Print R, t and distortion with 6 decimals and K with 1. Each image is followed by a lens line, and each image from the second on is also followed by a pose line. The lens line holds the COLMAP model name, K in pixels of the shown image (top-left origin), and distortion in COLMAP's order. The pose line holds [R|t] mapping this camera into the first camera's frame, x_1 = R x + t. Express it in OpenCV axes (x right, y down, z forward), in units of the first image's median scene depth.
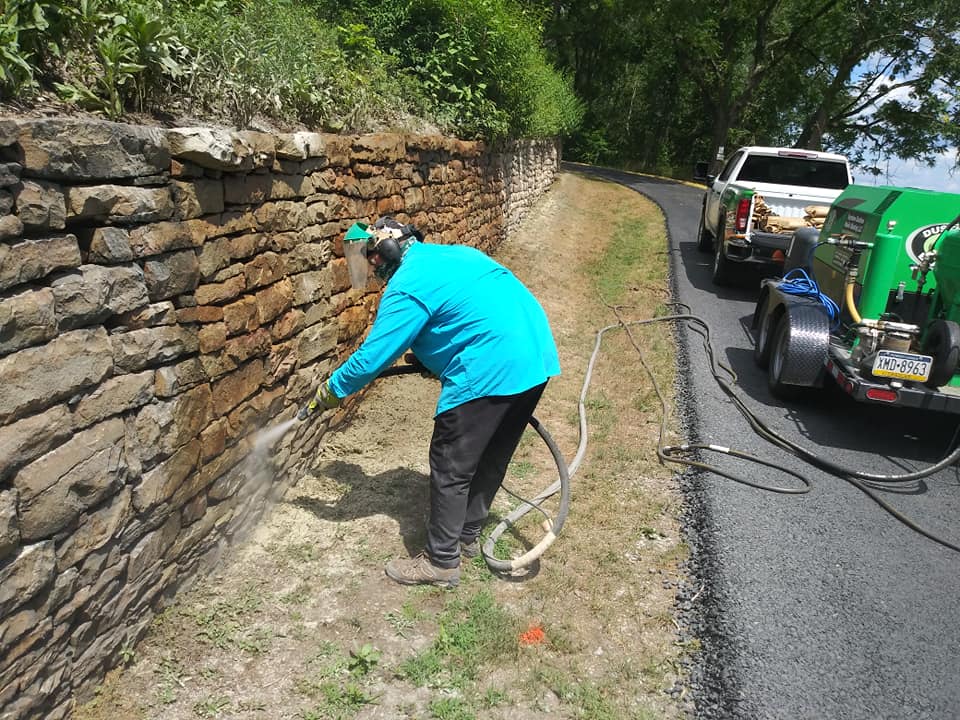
lens RADIAL K [[774.2, 0, 480.0], [0, 774.2, 360.0], [0, 0, 1]] dist [0.050268, -0.101015]
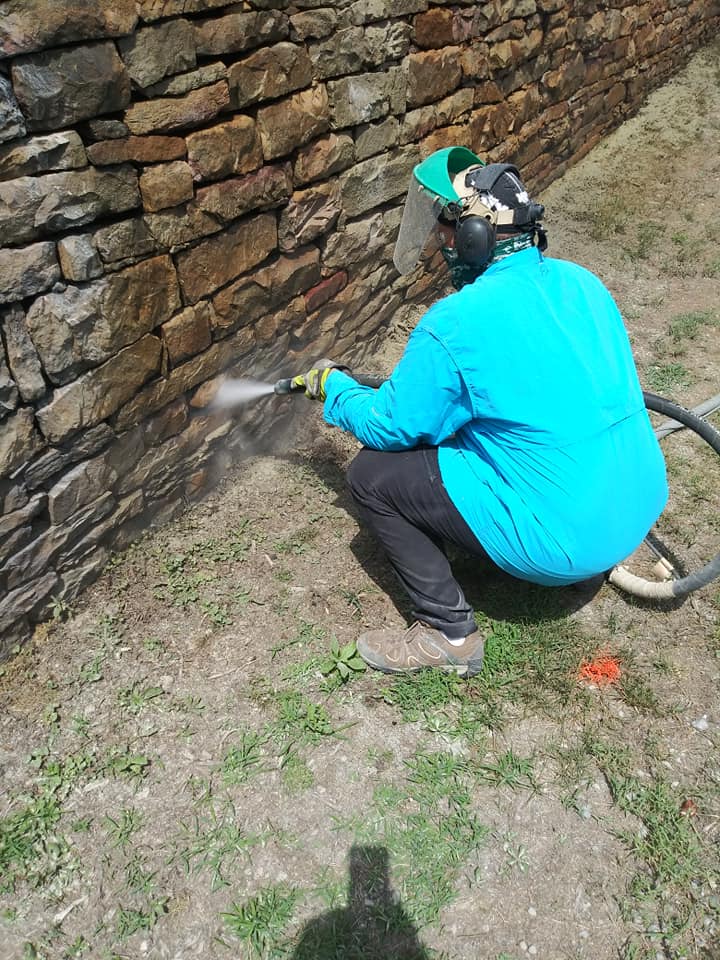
lens RADIAL K [[774.2, 0, 363.8], [0, 774.2, 461.7], [0, 0, 1]] dist [0.050268, -0.101015]
pose [[0.928237, 0.136378, -0.346087, 0.083718], [-0.010495, 0.939602, 0.342107, -0.036903], [0.371840, -0.313924, 0.873605, 0.392105]]
